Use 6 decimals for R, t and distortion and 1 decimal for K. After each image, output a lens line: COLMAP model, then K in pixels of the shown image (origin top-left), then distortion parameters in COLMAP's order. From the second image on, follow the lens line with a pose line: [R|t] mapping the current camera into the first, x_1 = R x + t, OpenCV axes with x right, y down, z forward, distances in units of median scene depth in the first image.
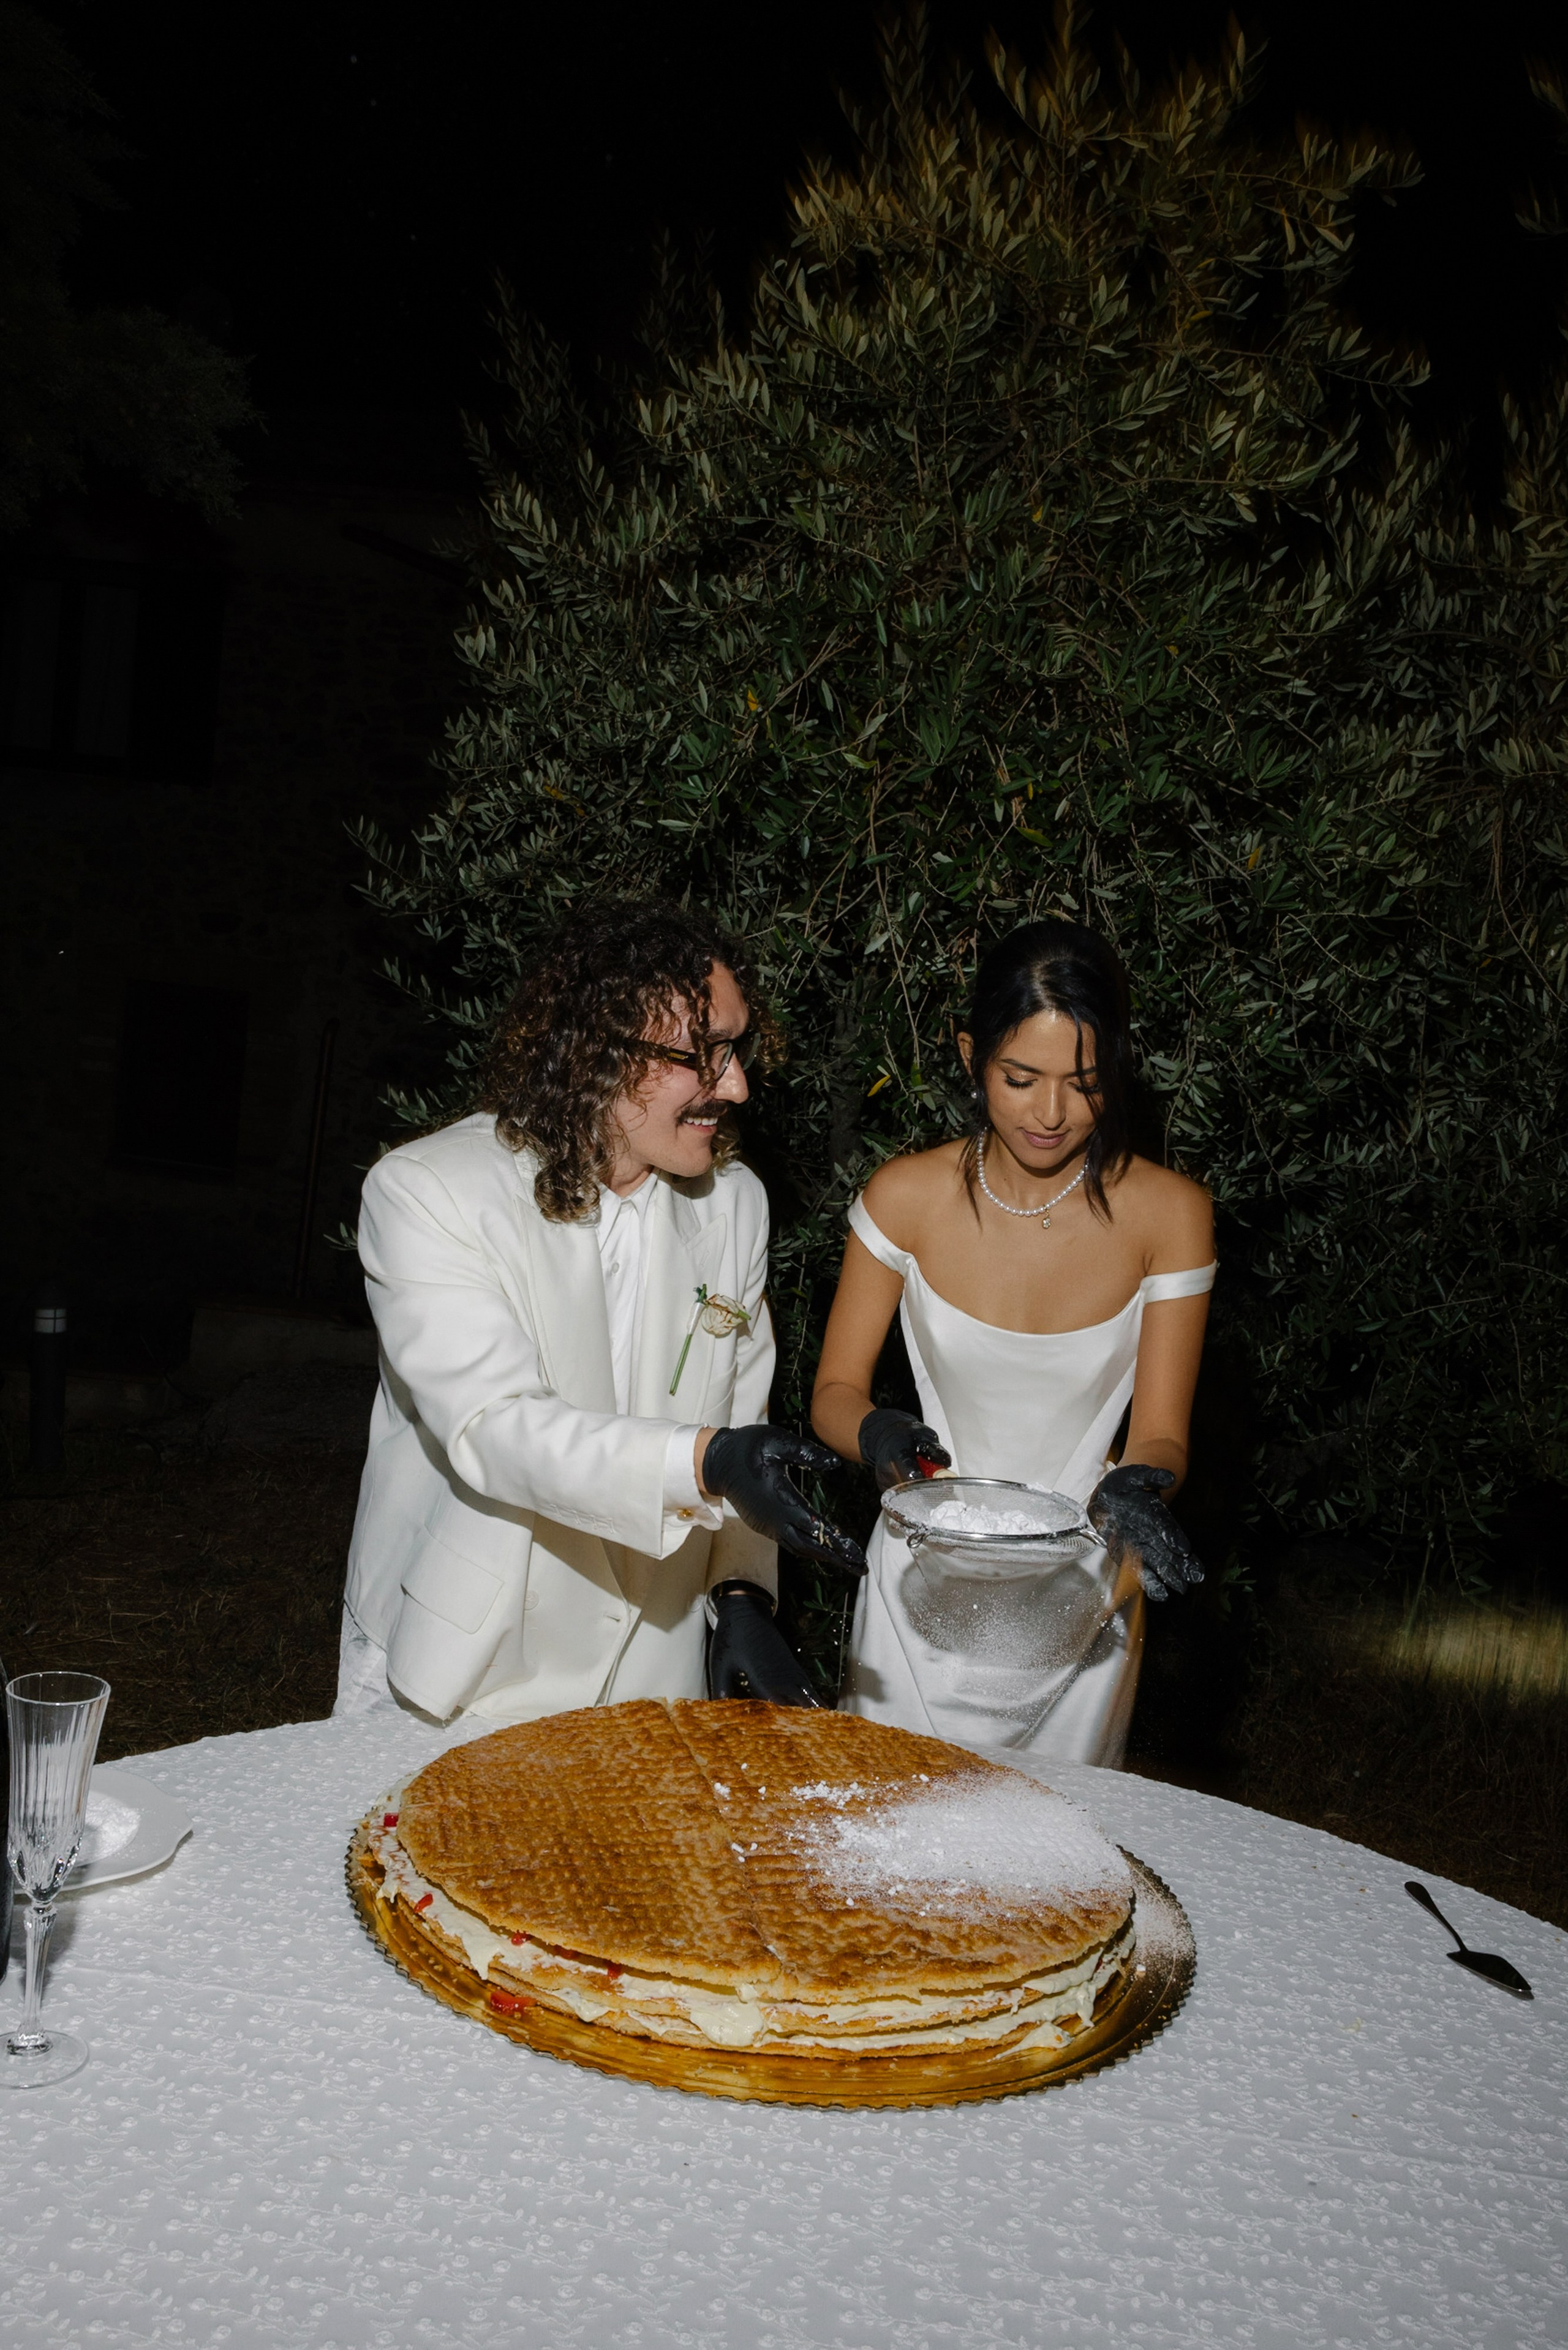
lens RADIAL K [[2043.2, 0, 783.4], [0, 2043.2, 1168.1], [0, 0, 1]] dist [-0.008389, 0.007504]
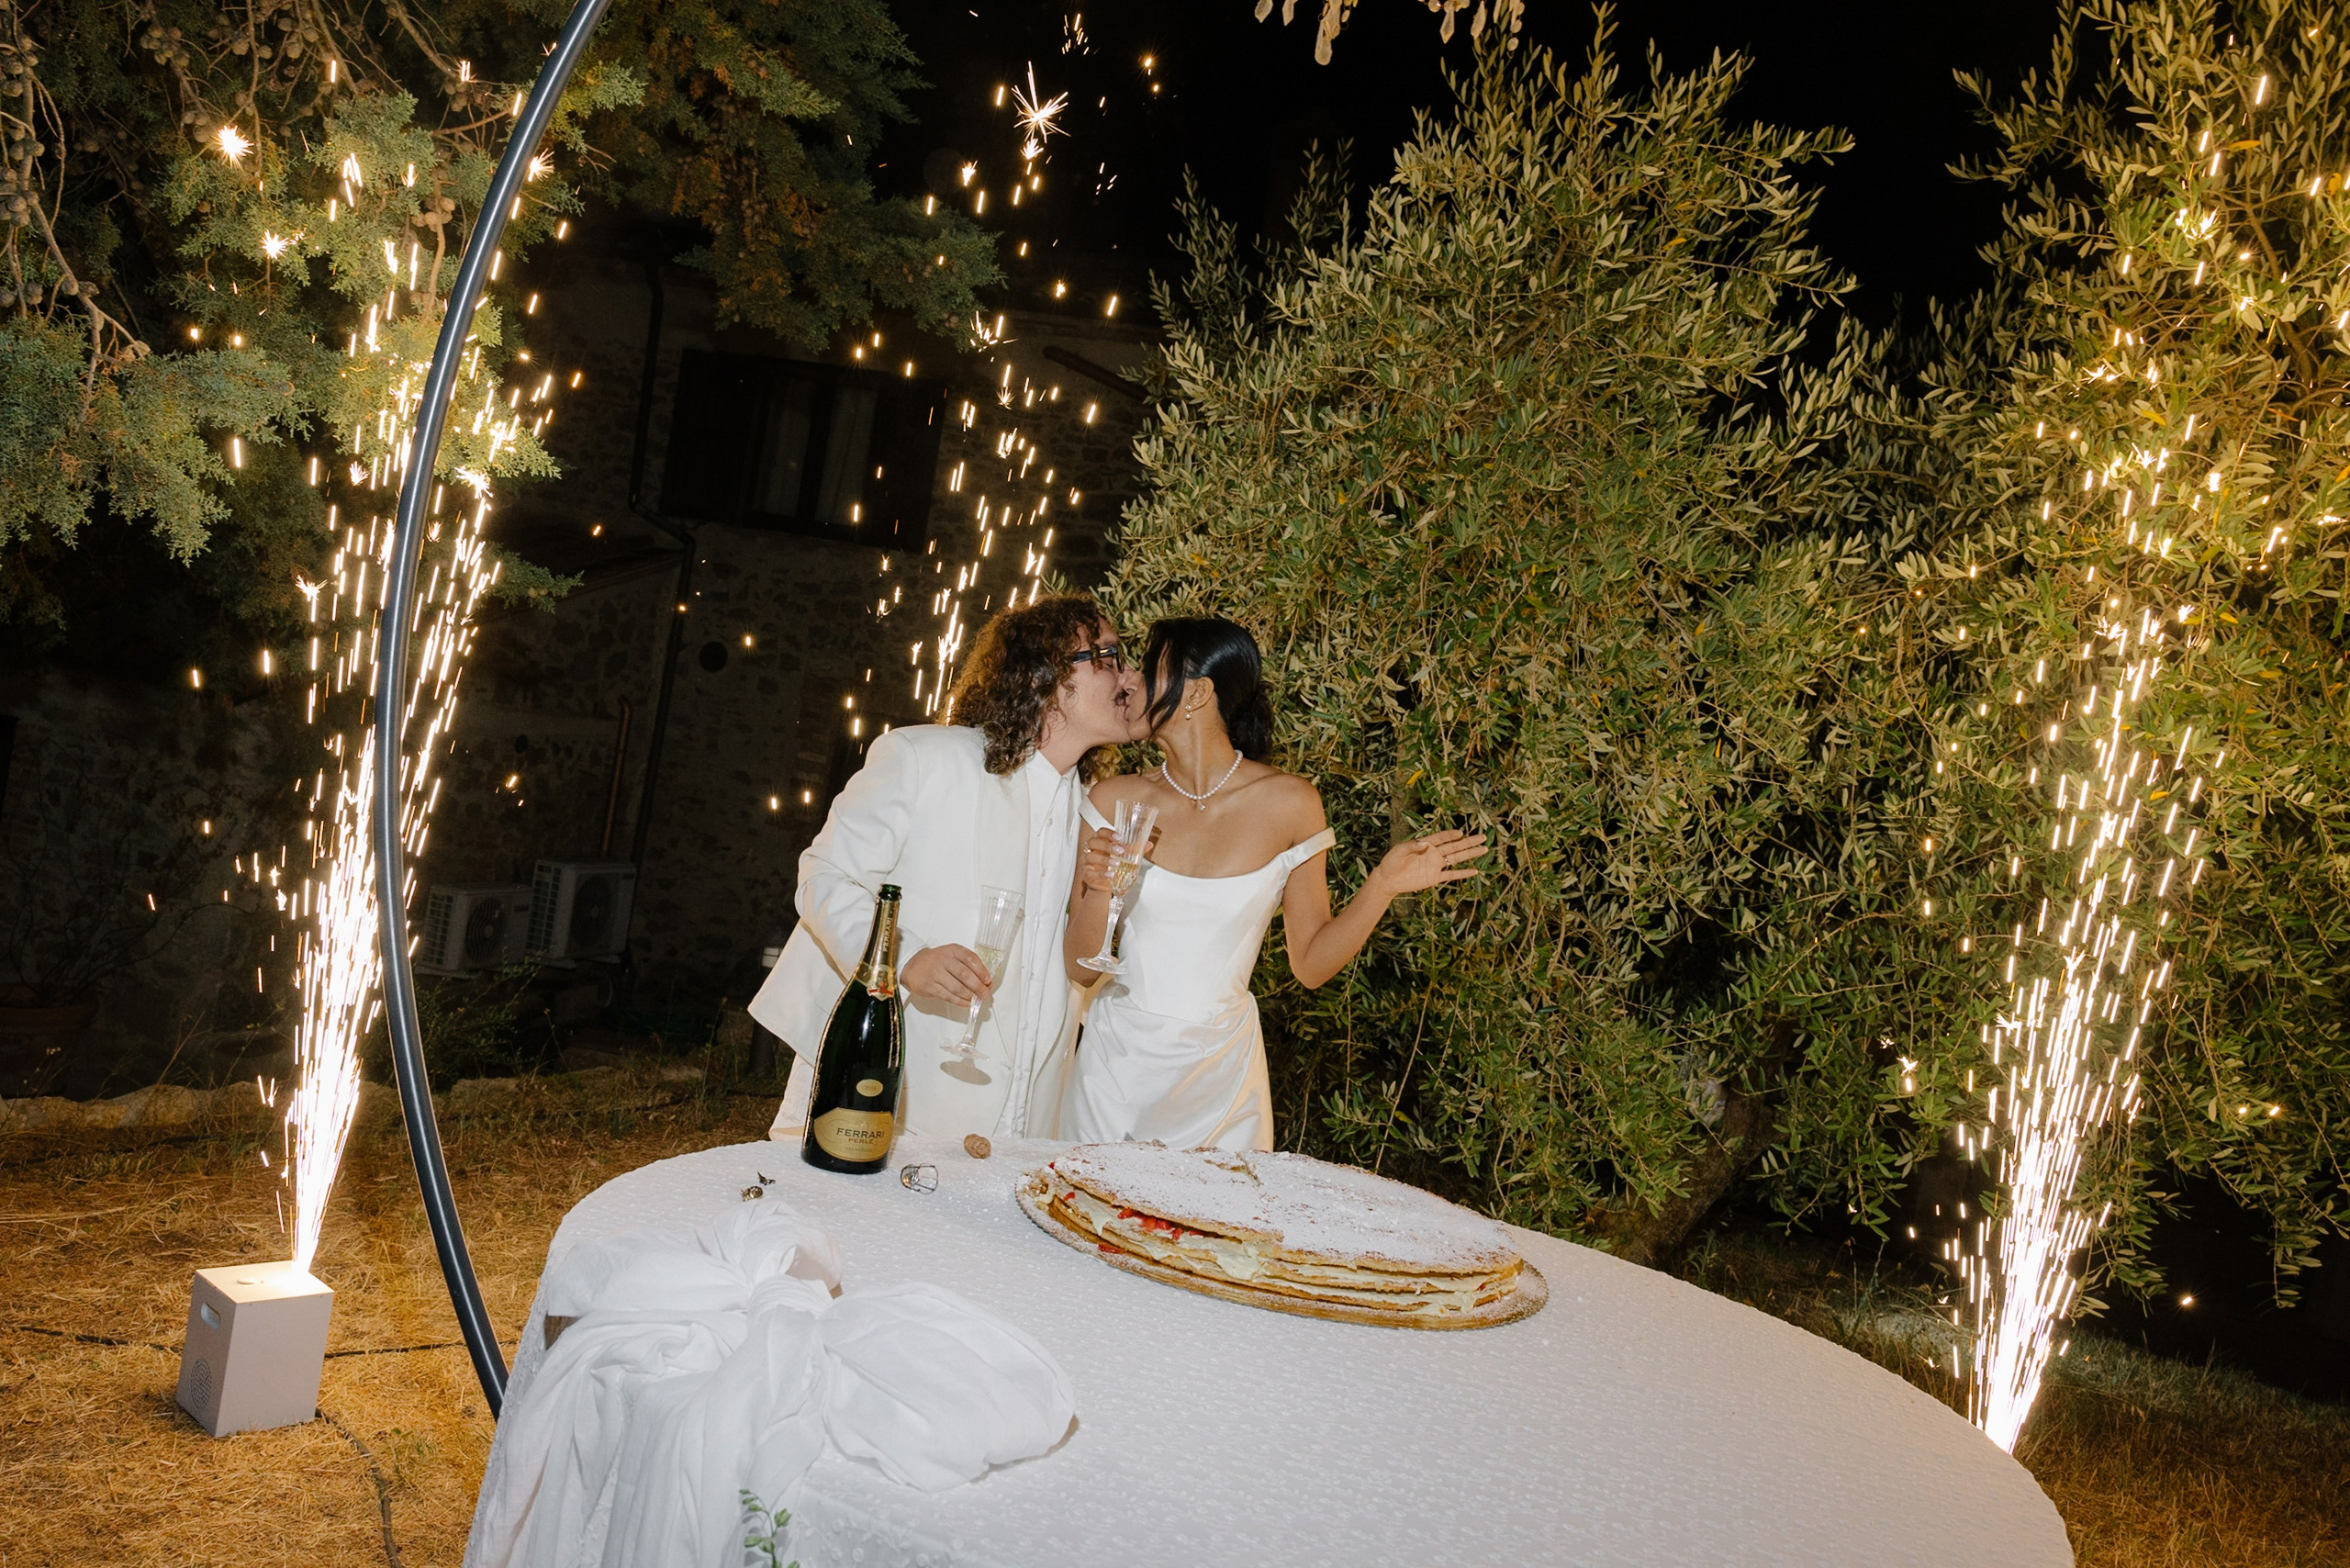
lens RADIAL K [[1855.1, 0, 1166.3], [0, 1855.1, 762.2], [0, 0, 1]] dist [0.011744, -0.006080]
pose [[0.990092, 0.063678, -0.125149, 0.036347], [-0.074250, 0.993886, -0.081710, 0.063854], [0.119181, 0.090193, 0.988767, -0.254878]]
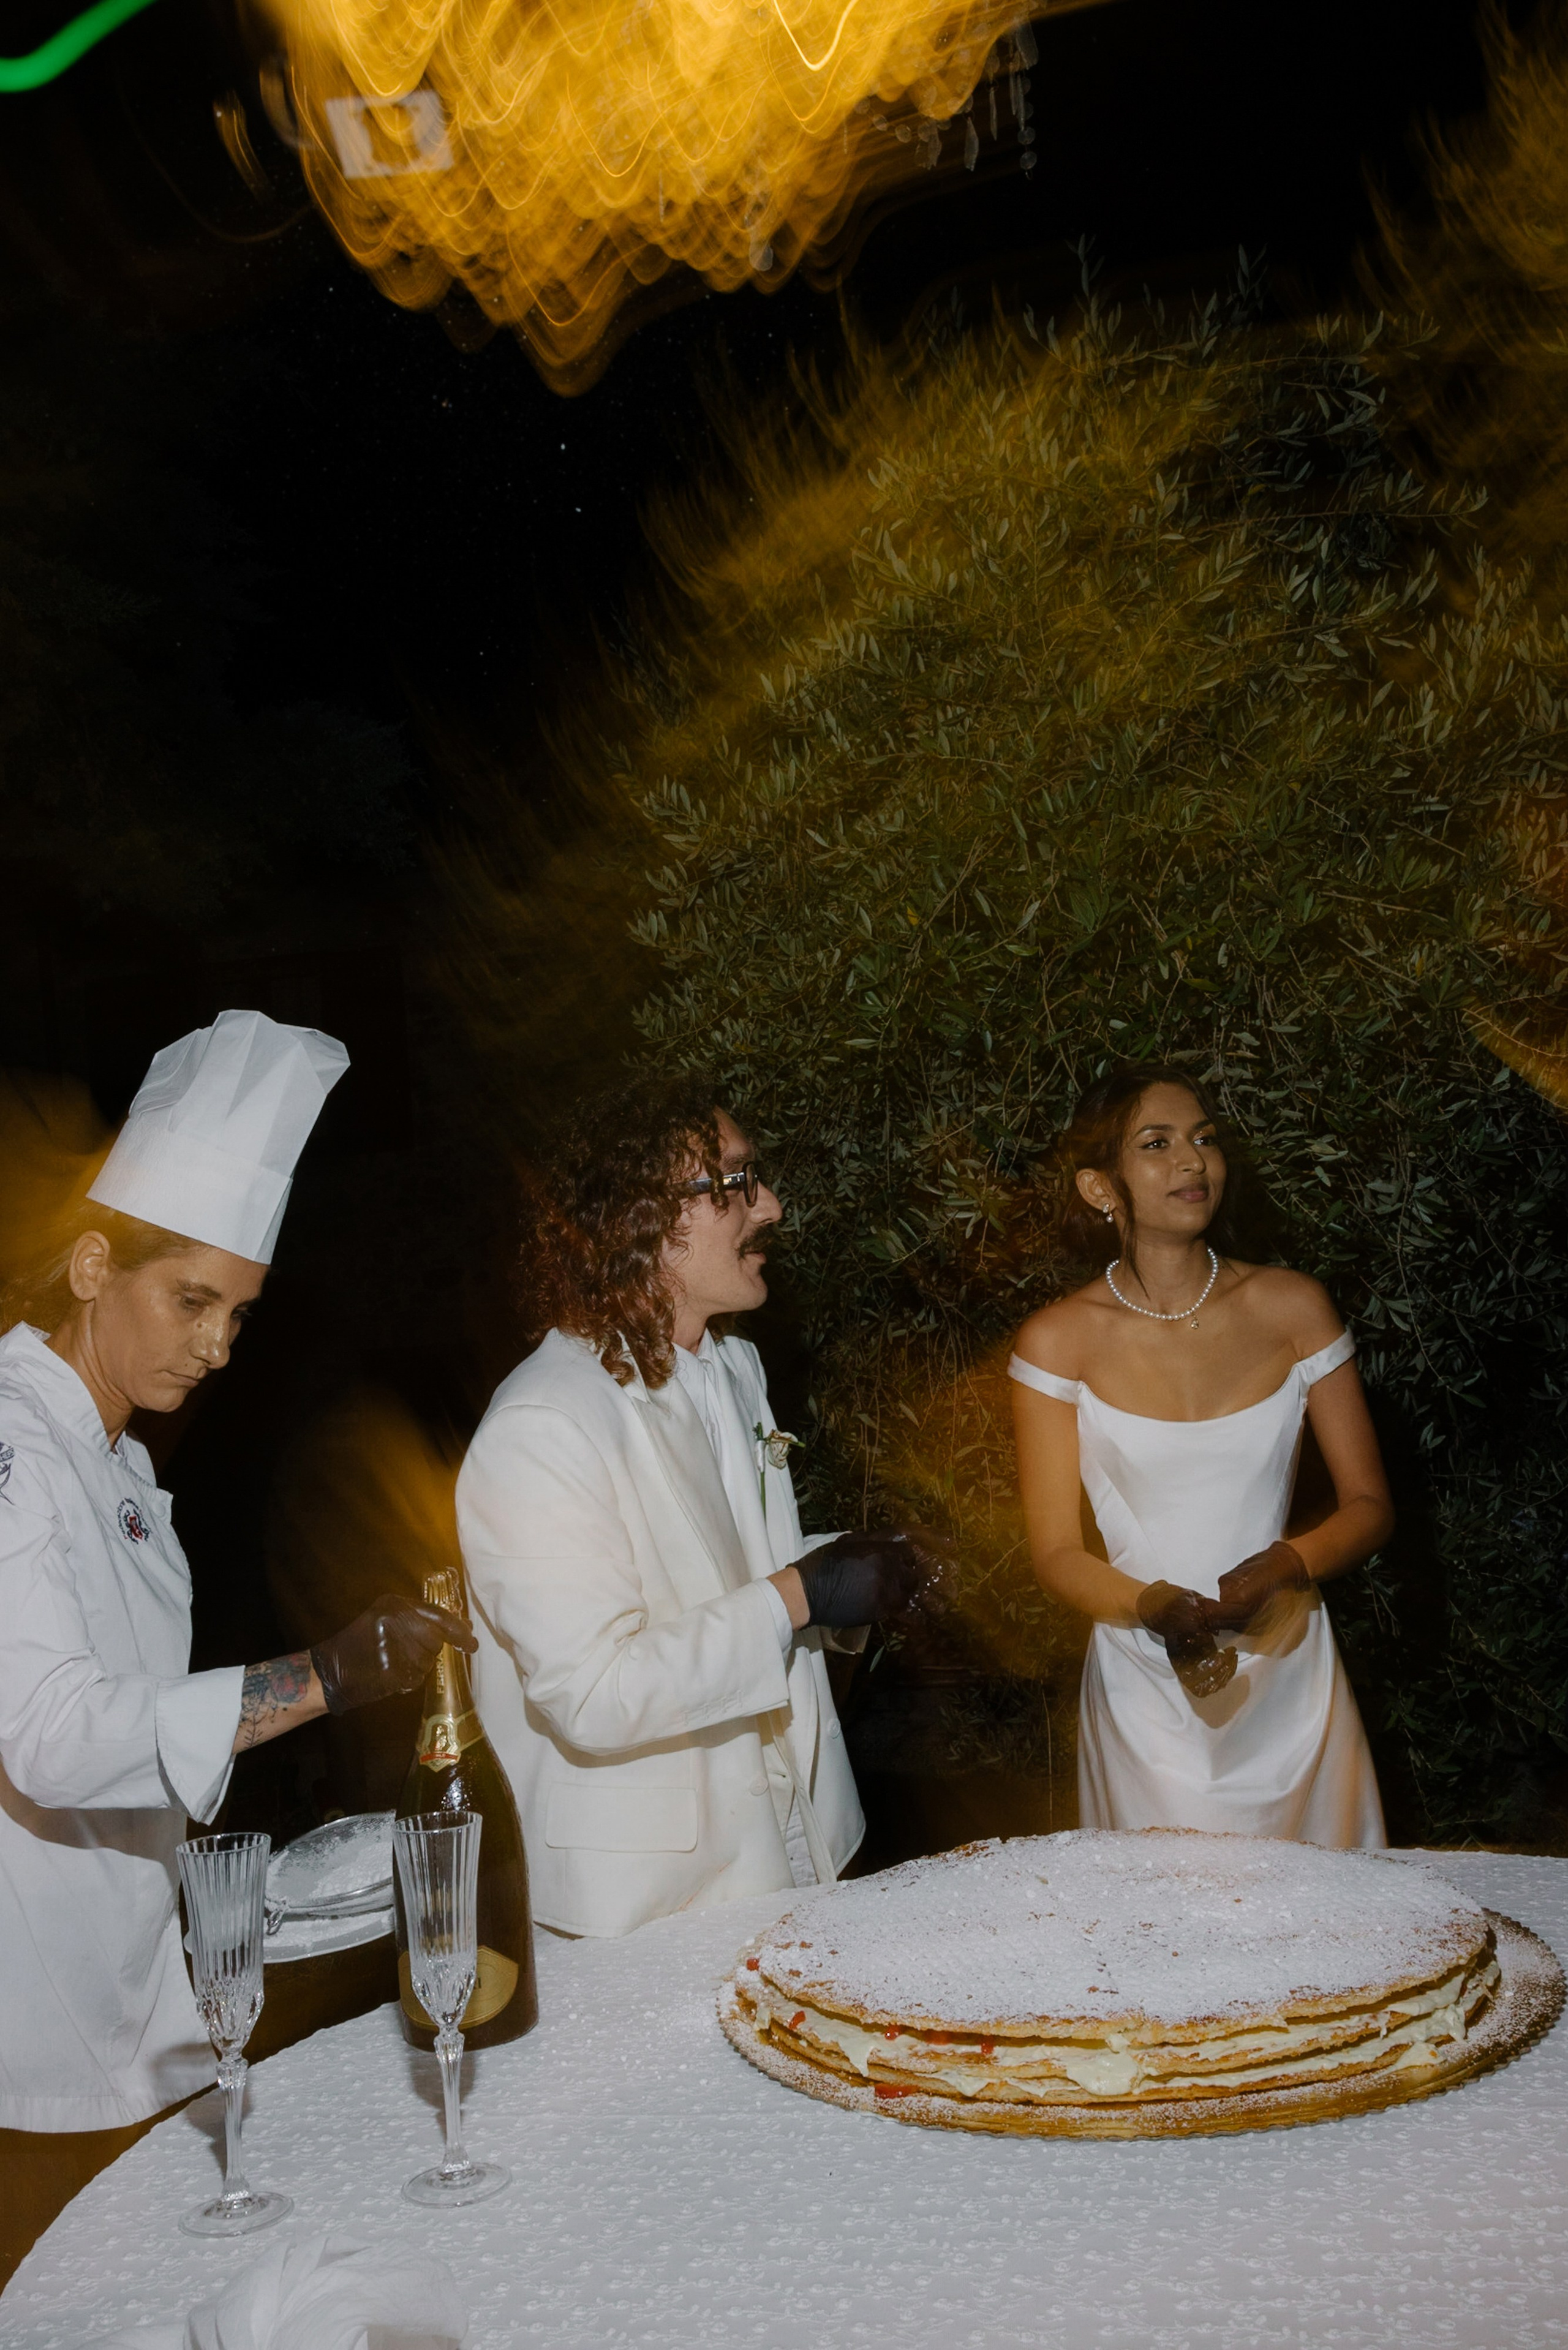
lens RADIAL K [[2134.8, 0, 819.6], [0, 2134.8, 1103.6], [0, 0, 1]] dist [-0.006987, 0.000000]
pose [[0.979126, -0.188624, -0.075714, 0.002921], [0.172997, 0.968940, -0.176715, 0.050789], [0.106695, 0.159928, 0.981346, -0.070893]]
